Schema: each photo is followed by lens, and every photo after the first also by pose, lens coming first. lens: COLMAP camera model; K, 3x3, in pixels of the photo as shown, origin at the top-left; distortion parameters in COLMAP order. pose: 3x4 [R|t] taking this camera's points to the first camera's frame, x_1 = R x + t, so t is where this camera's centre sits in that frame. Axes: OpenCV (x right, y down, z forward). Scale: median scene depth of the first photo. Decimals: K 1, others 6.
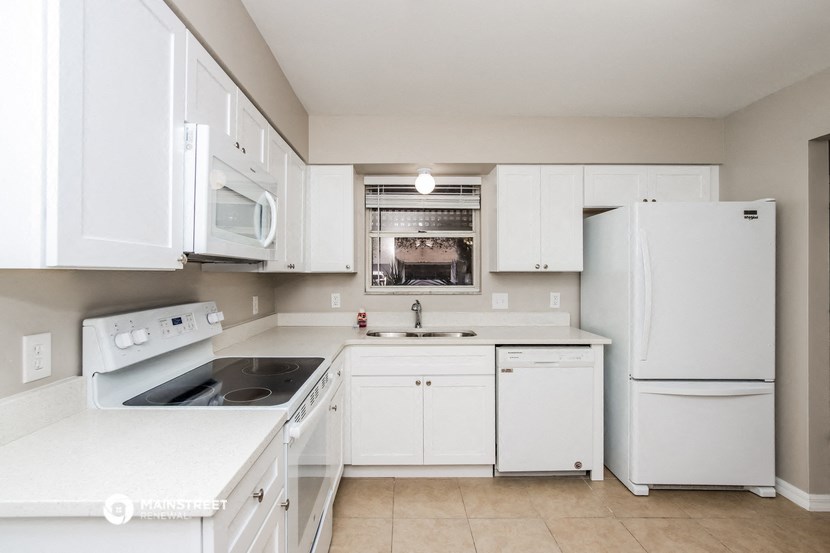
lens RADIAL K [[387.9, 0, 413.3], [0, 387.9, 272.1], [0, 0, 1]] dist [0.000790, 0.000021]
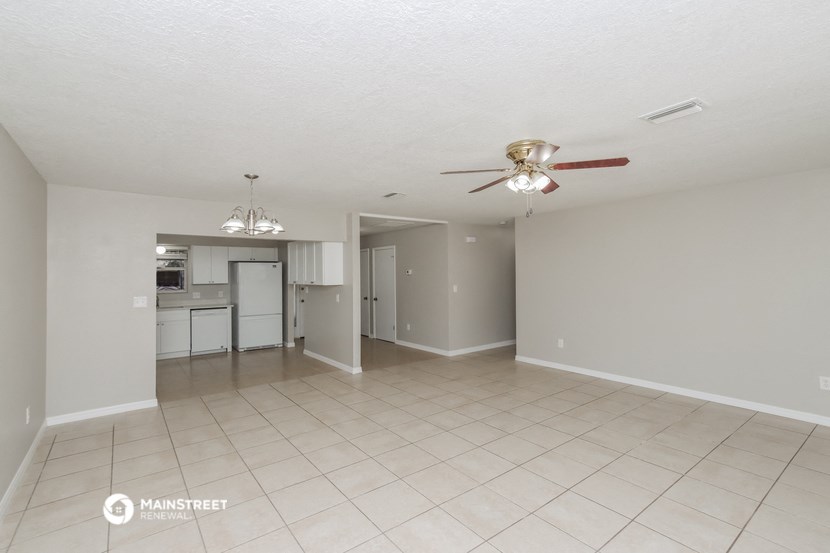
lens RADIAL K [[386.3, 0, 429.8], [0, 386.3, 274.0], [0, 0, 1]] dist [-0.022171, 0.000203]
pose [[0.792921, -0.006833, 0.609286, -0.103905], [0.006708, 0.999974, 0.002484, -0.067998], [-0.609287, 0.002117, 0.792947, -2.152618]]
